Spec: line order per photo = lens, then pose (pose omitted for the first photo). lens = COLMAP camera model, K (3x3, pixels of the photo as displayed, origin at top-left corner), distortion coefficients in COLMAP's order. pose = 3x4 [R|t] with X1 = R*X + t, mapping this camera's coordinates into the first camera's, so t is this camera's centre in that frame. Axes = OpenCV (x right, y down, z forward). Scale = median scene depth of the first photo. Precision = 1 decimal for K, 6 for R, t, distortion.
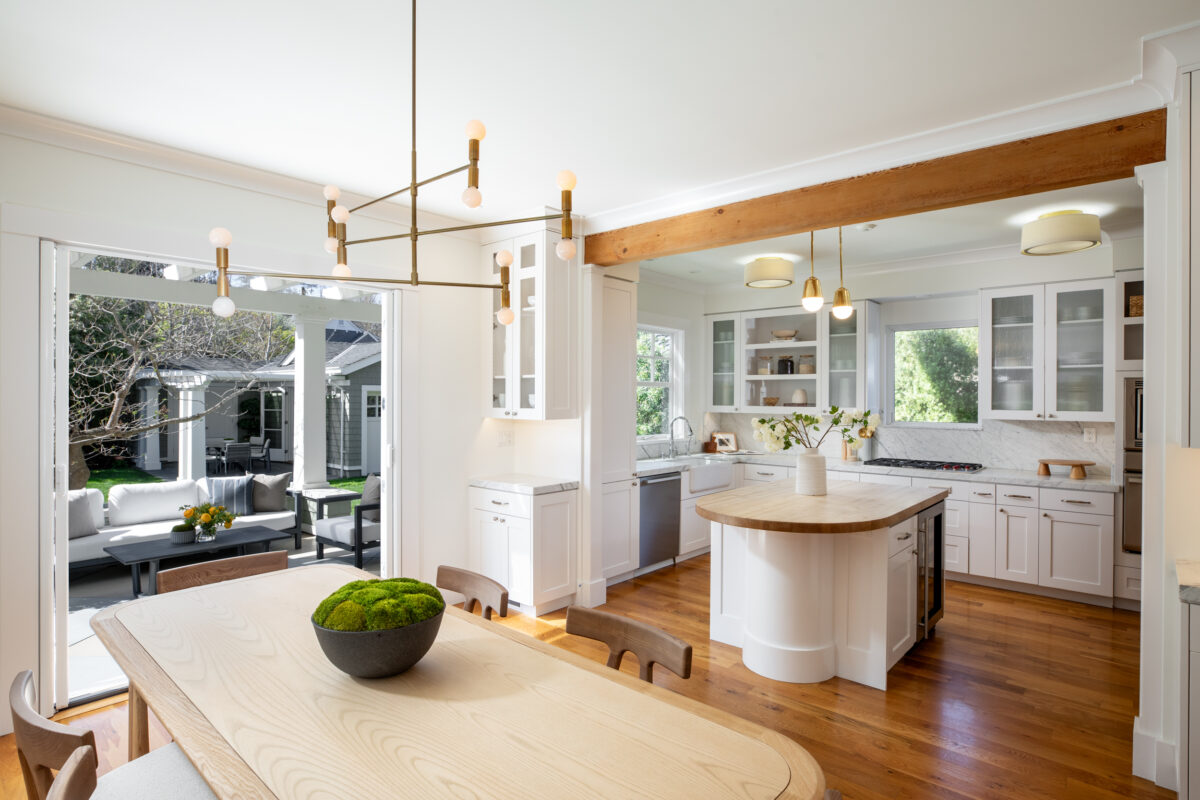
lens RADIAL K [[620.0, 0, 601.5], [0, 620.0, 405.4], [0, 0, 1]] dist [-0.026259, 0.002434]
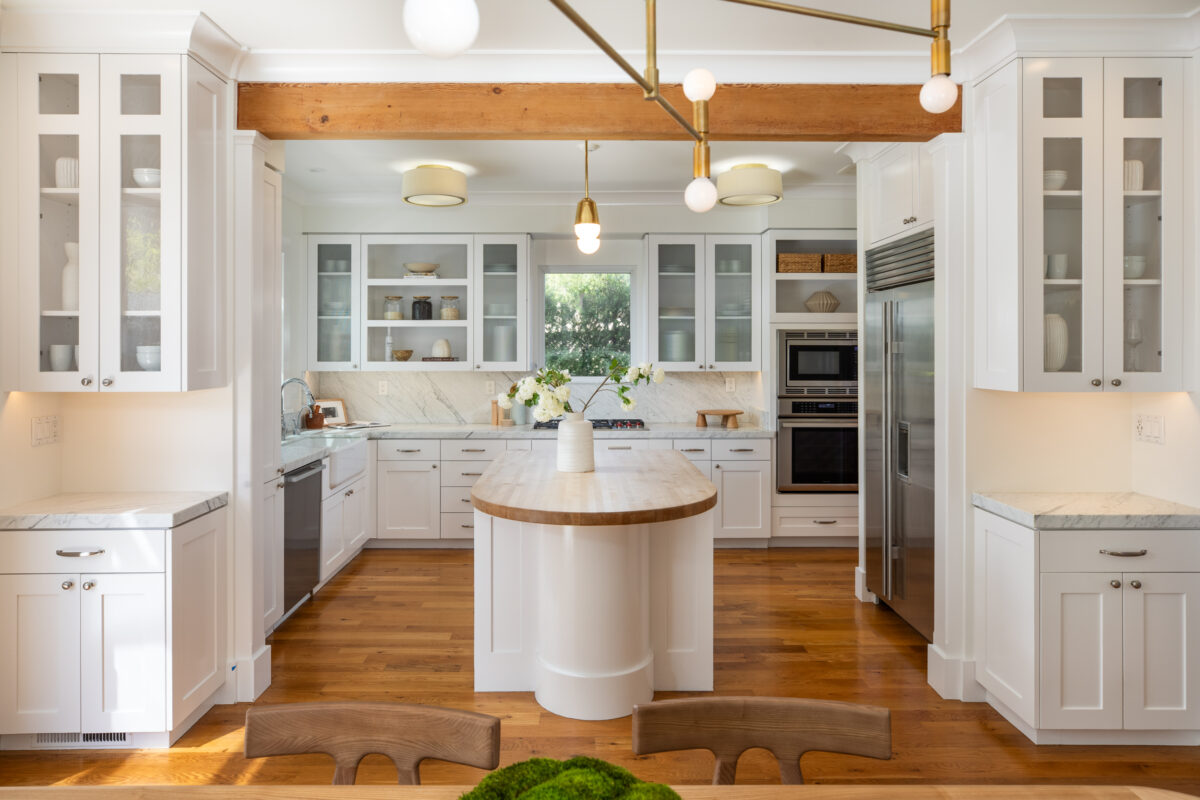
lens RADIAL K [[753.6, 0, 584.4], [0, 753.6, 353.0], [0, 0, 1]] dist [-0.005448, 0.004644]
pose [[0.746817, -0.007647, 0.664985, -0.251595], [0.013790, 0.999897, -0.003989, -0.003335], [-0.664886, 0.012149, 0.746846, 0.224327]]
